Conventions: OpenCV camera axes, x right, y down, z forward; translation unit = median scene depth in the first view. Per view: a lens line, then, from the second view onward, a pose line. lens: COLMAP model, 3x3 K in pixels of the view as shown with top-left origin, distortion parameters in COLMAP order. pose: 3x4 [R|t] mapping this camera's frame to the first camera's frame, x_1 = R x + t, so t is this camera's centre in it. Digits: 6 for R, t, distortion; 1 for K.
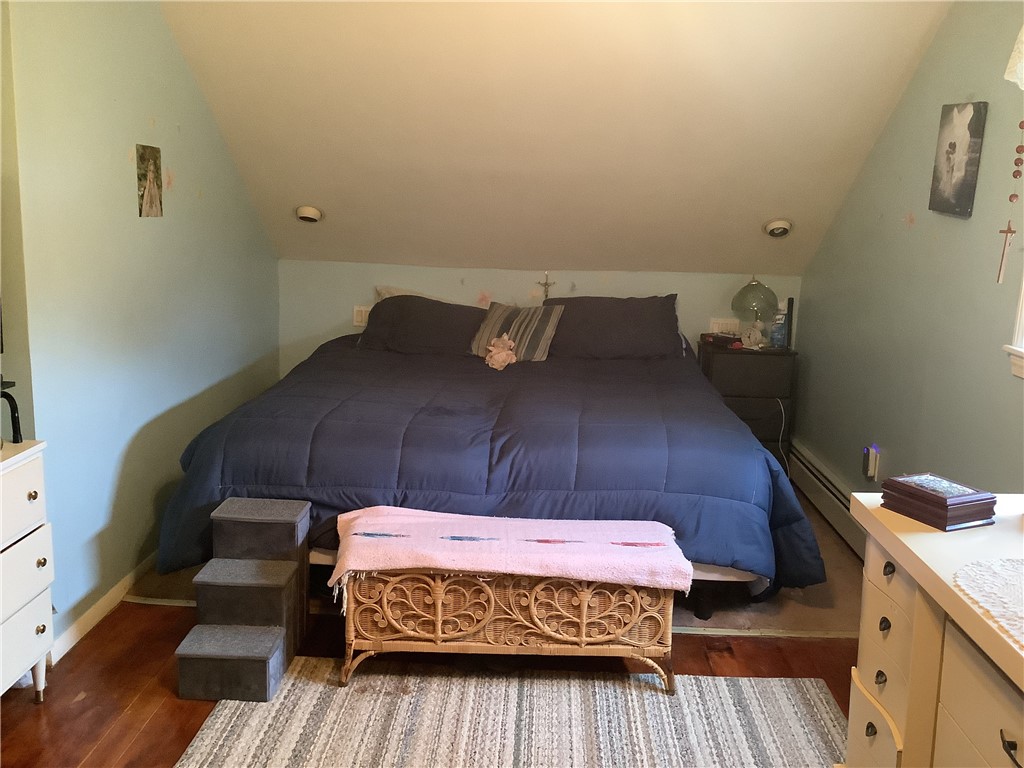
lens RADIAL K [[914.3, 0, 505.6], [0, 914.3, 384.3], [0, 0, 1]] dist [0.084925, -0.175736]
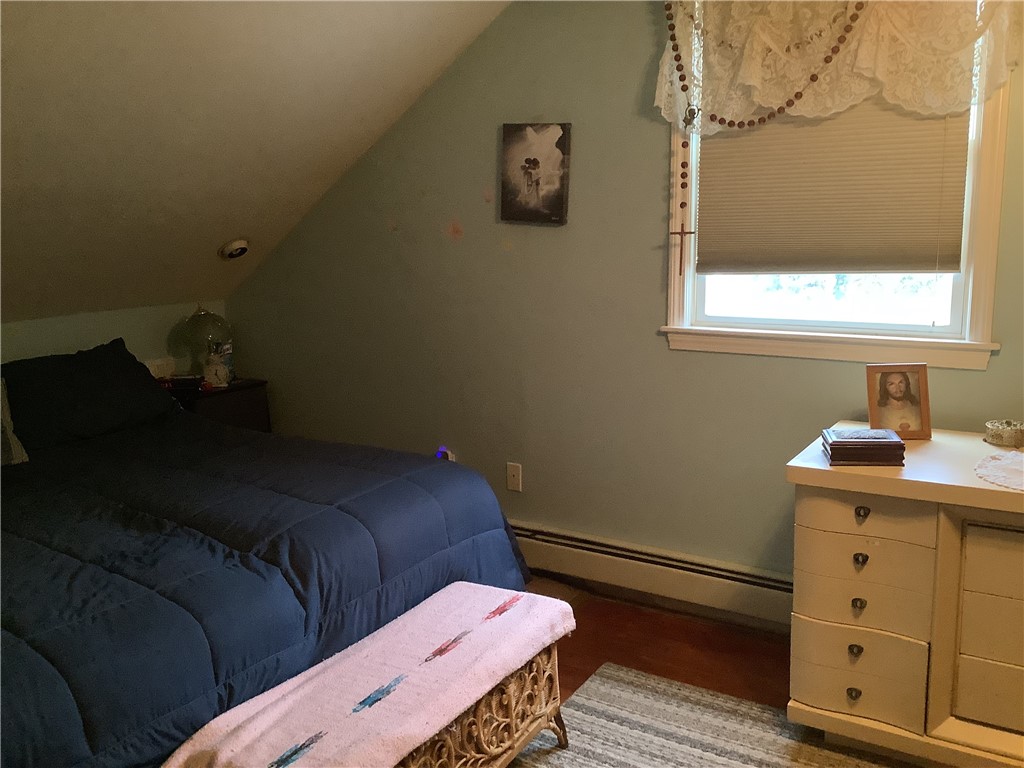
lens RADIAL K [[914.3, 0, 505.6], [0, 914.3, 384.3], [0, 0, 1]] dist [0.084925, -0.175736]
pose [[0.508196, -0.186365, 0.840836, -0.516267], [0.199275, 0.975258, 0.095718, -0.109690], [-0.837870, 0.118914, 0.532759, 0.471963]]
